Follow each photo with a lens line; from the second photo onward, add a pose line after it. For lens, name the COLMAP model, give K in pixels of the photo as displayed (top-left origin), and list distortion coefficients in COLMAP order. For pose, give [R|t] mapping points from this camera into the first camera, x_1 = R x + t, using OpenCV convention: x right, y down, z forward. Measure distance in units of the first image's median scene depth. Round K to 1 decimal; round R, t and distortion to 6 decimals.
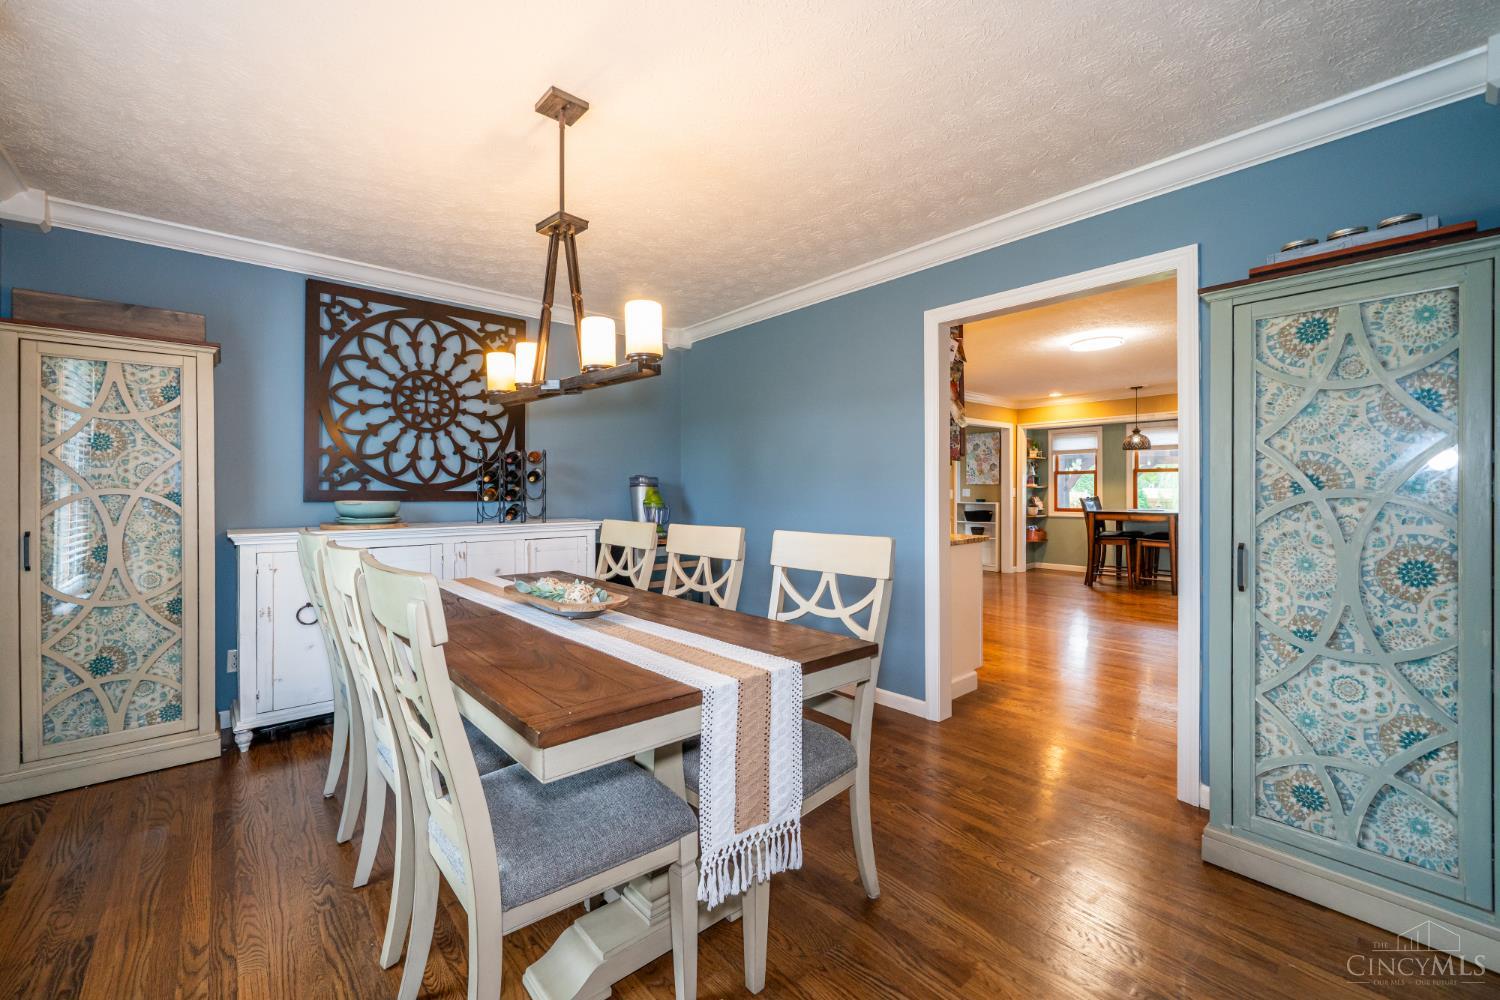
lens RADIAL K [[609.7, 0, 738.5], [0, 609.7, 494.8], [0, 0, 1]] dist [0.004473, 0.000074]
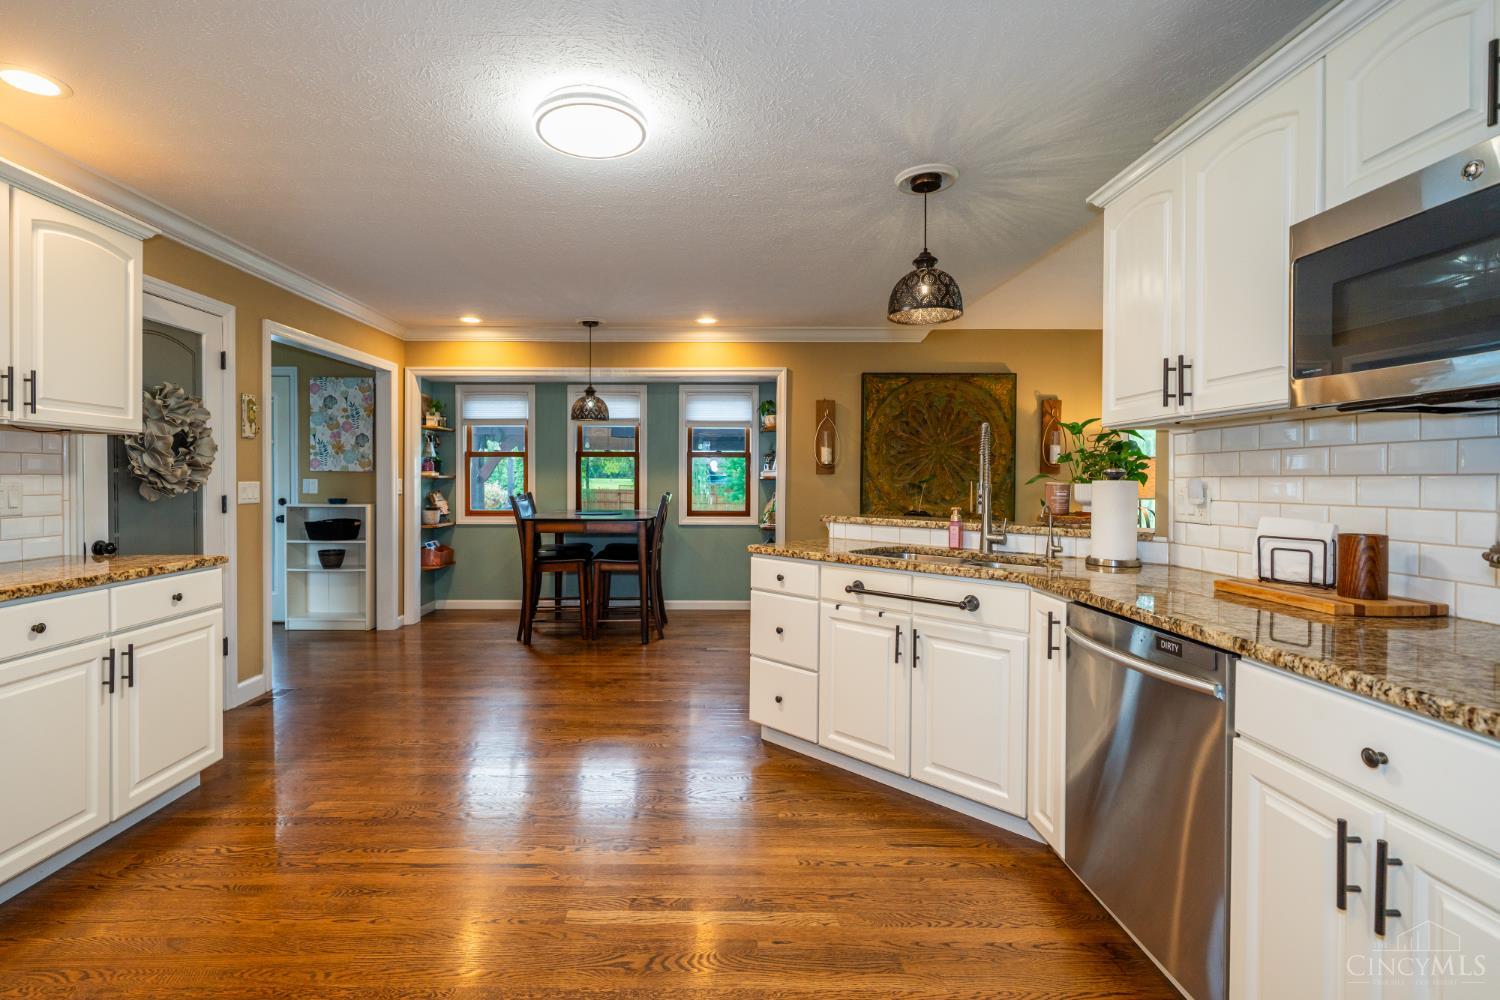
lens RADIAL K [[652.5, 0, 715.5], [0, 652.5, 482.0], [0, 0, 1]] dist [0.005086, -0.000596]
pose [[0.645241, 0.002027, 0.763976, 0.174355], [0.002823, 0.999983, -0.005037, -0.003654], [-0.763974, 0.005407, 0.645225, 0.377741]]
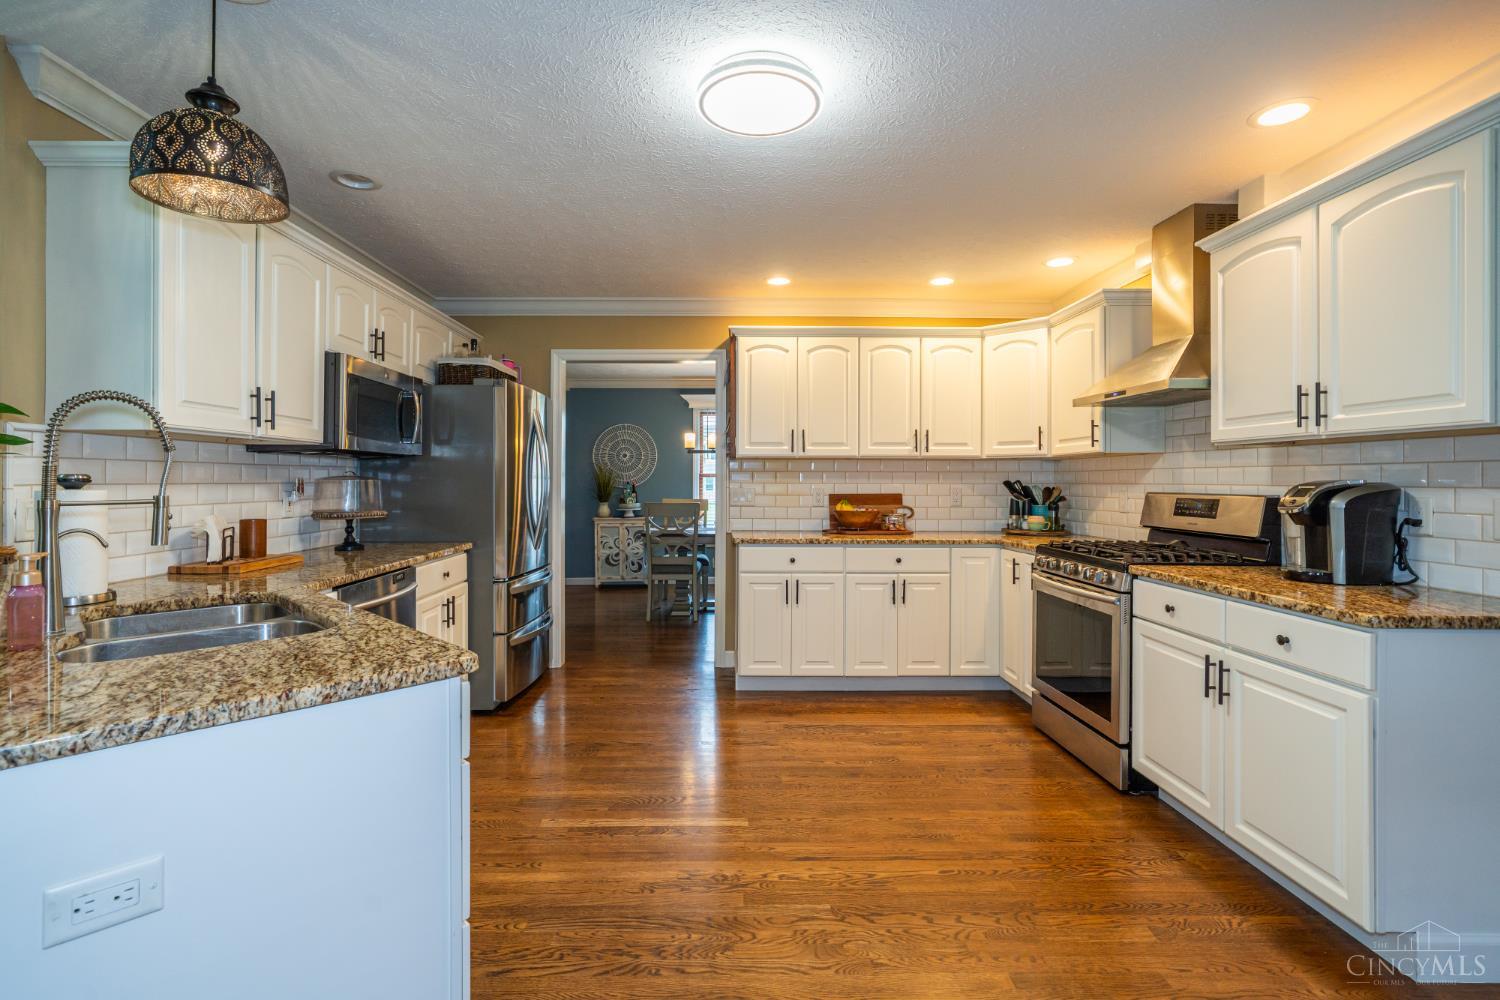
lens RADIAL K [[710.6, 0, 743.0], [0, 710.6, 484.2], [0, 0, 1]] dist [0.003878, -0.000123]
pose [[-0.619462, 0.005765, -0.785005, 0.646519], [-0.007191, 0.999889, 0.013018, -0.014266], [0.784994, 0.013710, -0.619352, 0.836601]]
